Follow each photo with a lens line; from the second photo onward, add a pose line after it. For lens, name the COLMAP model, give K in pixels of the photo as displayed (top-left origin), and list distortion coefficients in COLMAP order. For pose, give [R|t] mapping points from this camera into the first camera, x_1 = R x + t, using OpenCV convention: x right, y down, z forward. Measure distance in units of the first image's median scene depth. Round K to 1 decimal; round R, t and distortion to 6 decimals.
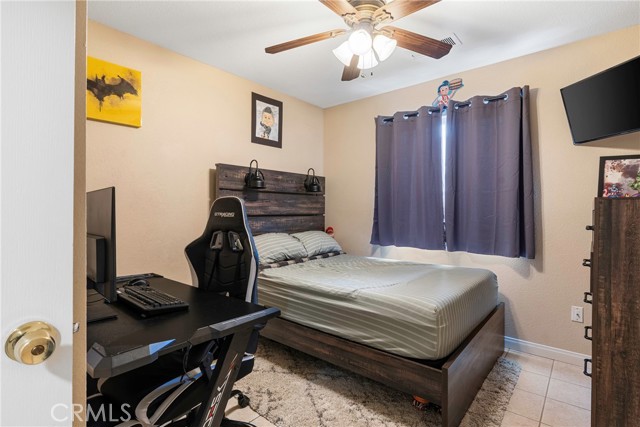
lens RADIAL K [[311.3, 0, 320.5], [0, 311.3, 212.7], [0, 0, 1]] dist [-0.002345, -0.000182]
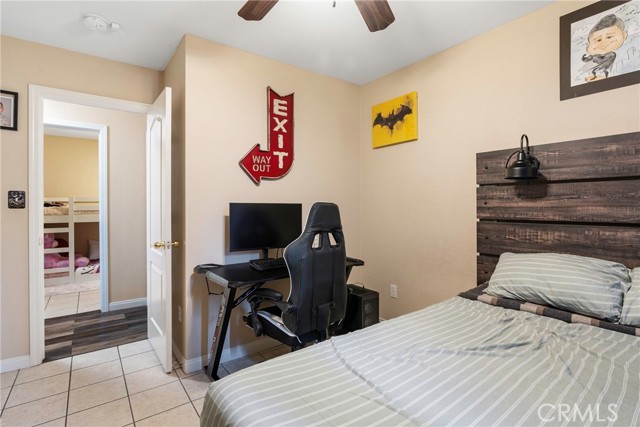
lens RADIAL K [[311.3, 0, 317.7], [0, 311.3, 210.4], [0, 0, 1]] dist [-0.002345, -0.000182]
pose [[-0.204345, 0.004082, -0.978890, 0.472076], [-0.010337, 0.999927, 0.006328, -0.012331], [0.978844, 0.011412, -0.204288, 0.675211]]
